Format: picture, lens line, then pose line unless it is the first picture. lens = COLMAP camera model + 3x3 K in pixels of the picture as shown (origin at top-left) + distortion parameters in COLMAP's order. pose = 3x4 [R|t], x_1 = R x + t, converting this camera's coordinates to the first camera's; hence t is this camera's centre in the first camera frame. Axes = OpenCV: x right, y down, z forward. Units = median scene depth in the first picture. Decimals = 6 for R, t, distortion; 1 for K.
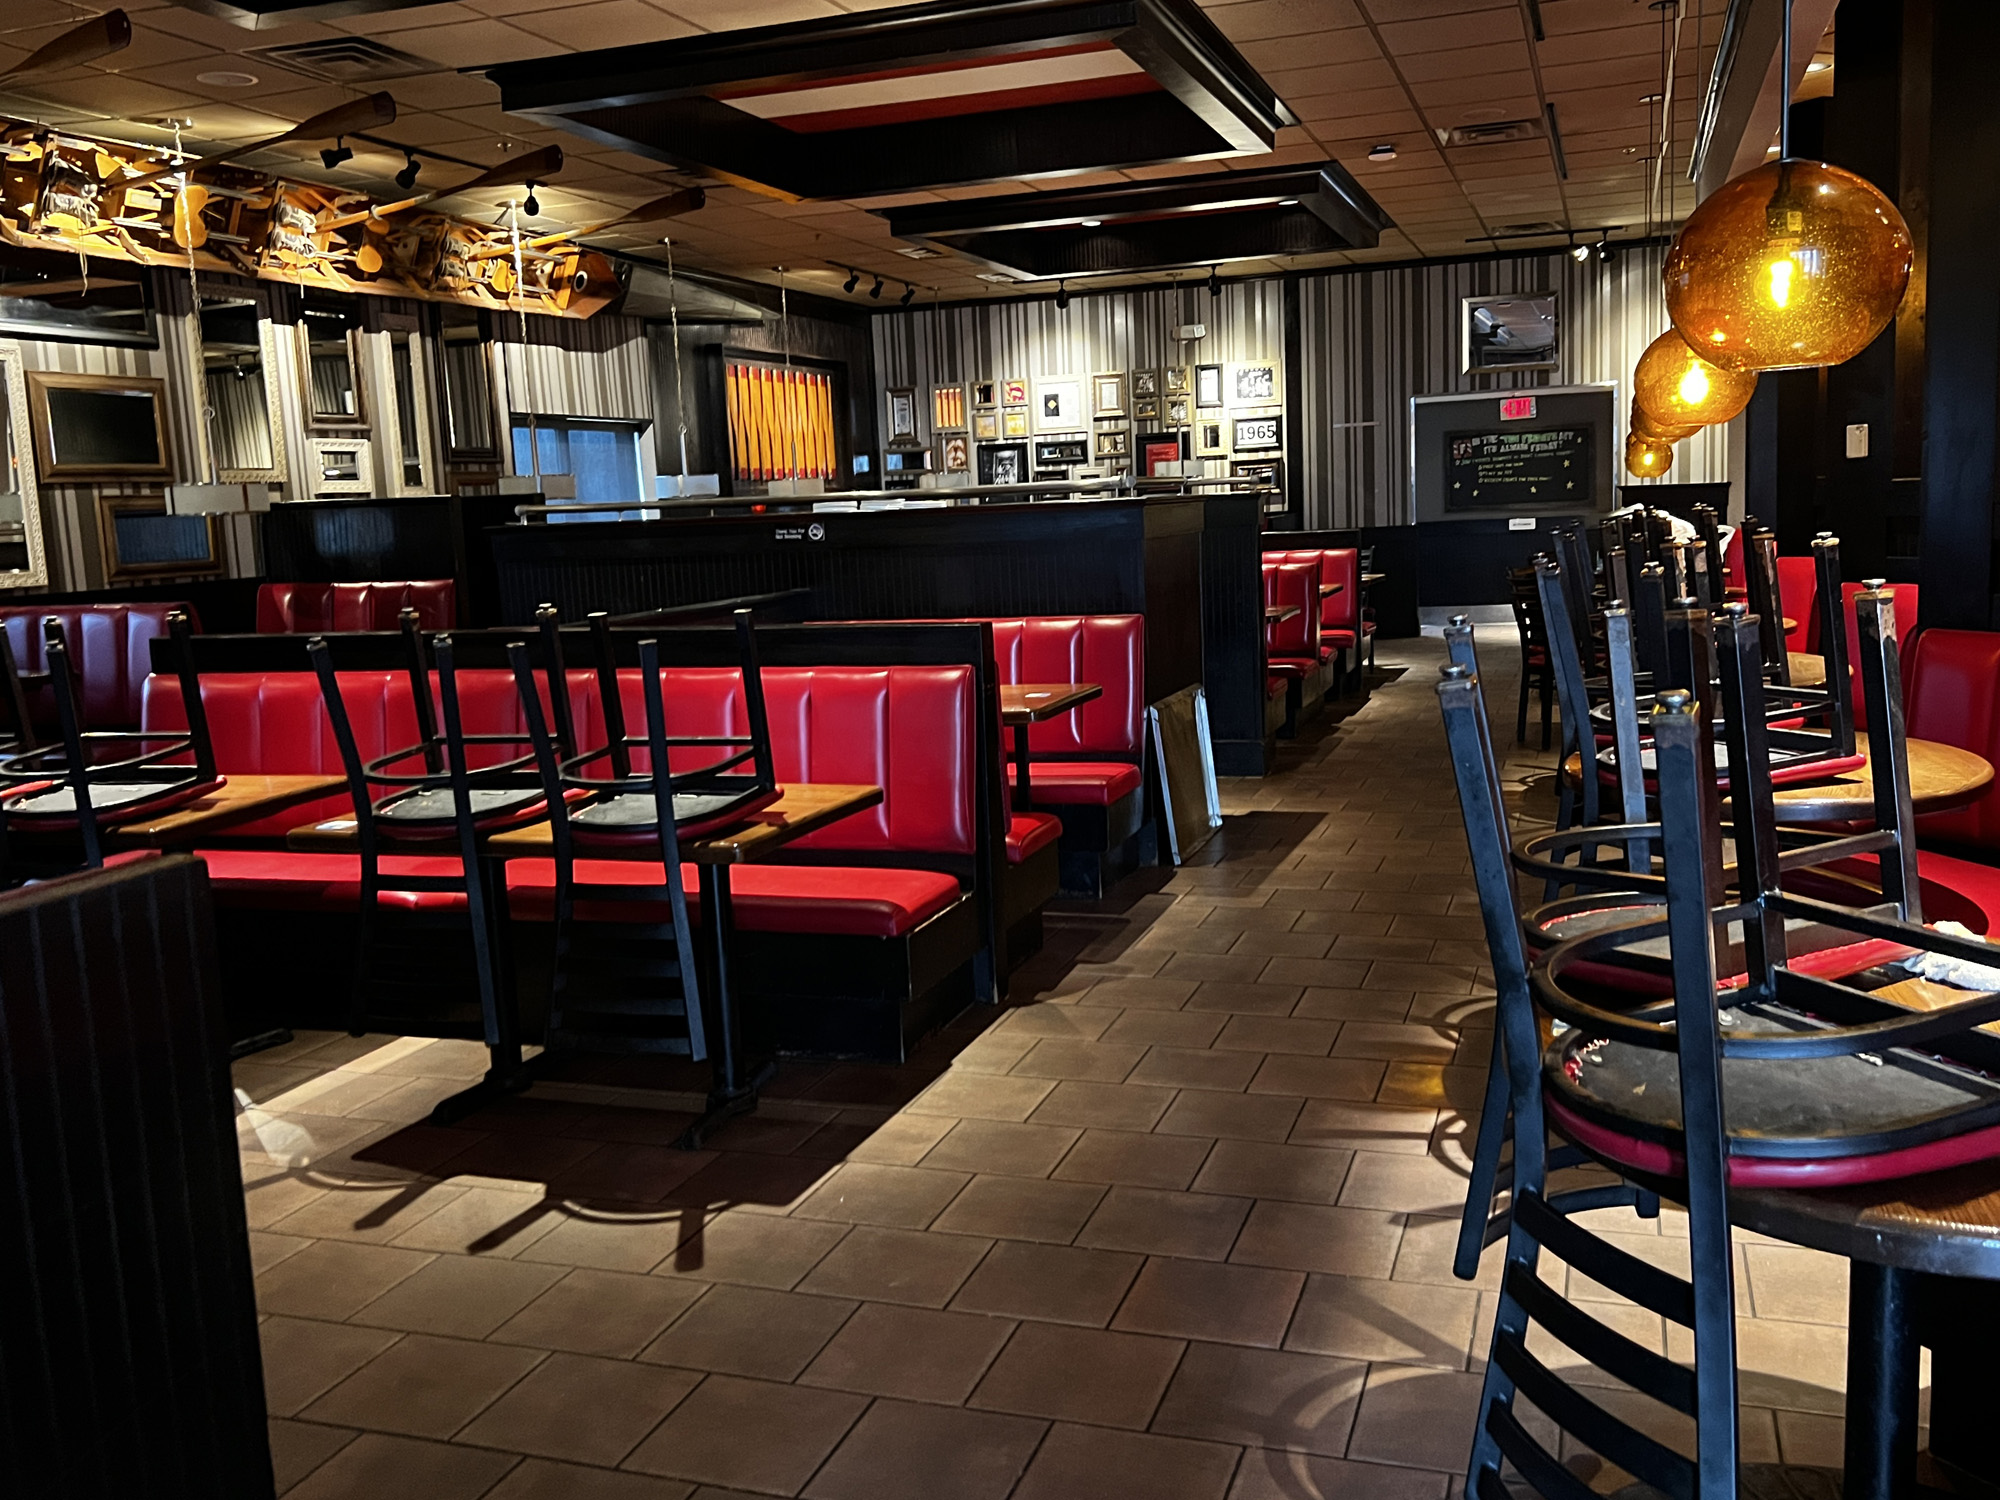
lens RADIAL K [[1746.8, 0, 1001.5], [0, 1746.8, 744.8], [0, 0, 1]] dist [0.072195, -0.090134]
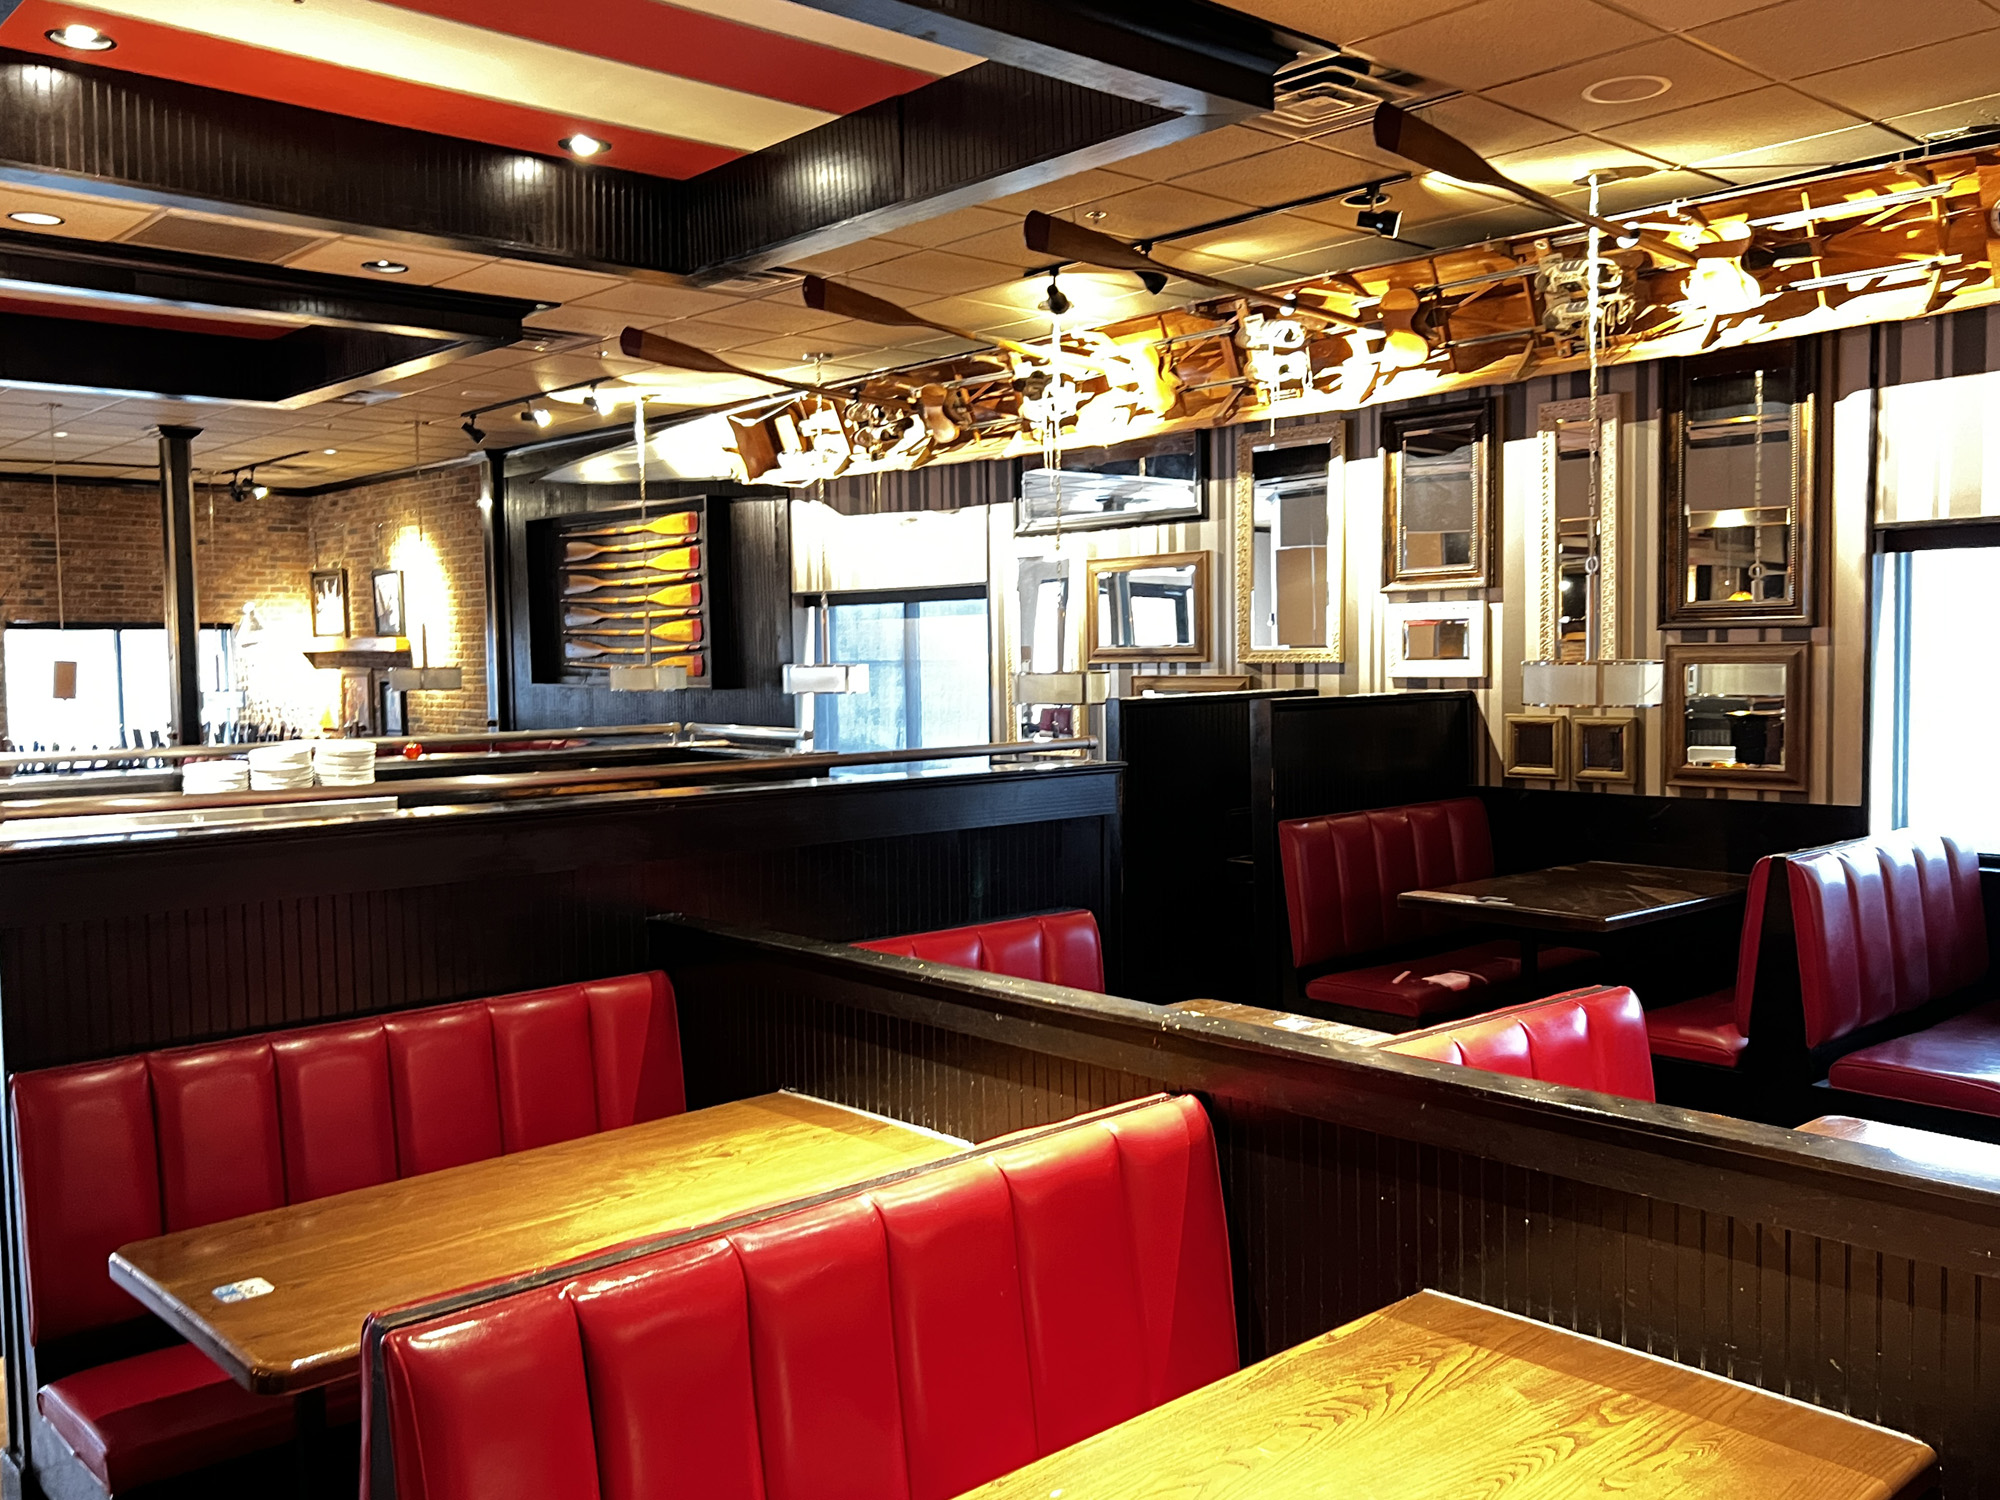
lens RADIAL K [[1746.8, 0, 1006.1], [0, 1746.8, 745.5], [0, 0, 1]] dist [0.072195, -0.090134]
pose [[-0.495483, 0.094289, -0.863485, 0.373804], [-0.089634, 0.983234, 0.158798, -0.243617], [0.863980, 0.156080, -0.478725, 1.366521]]
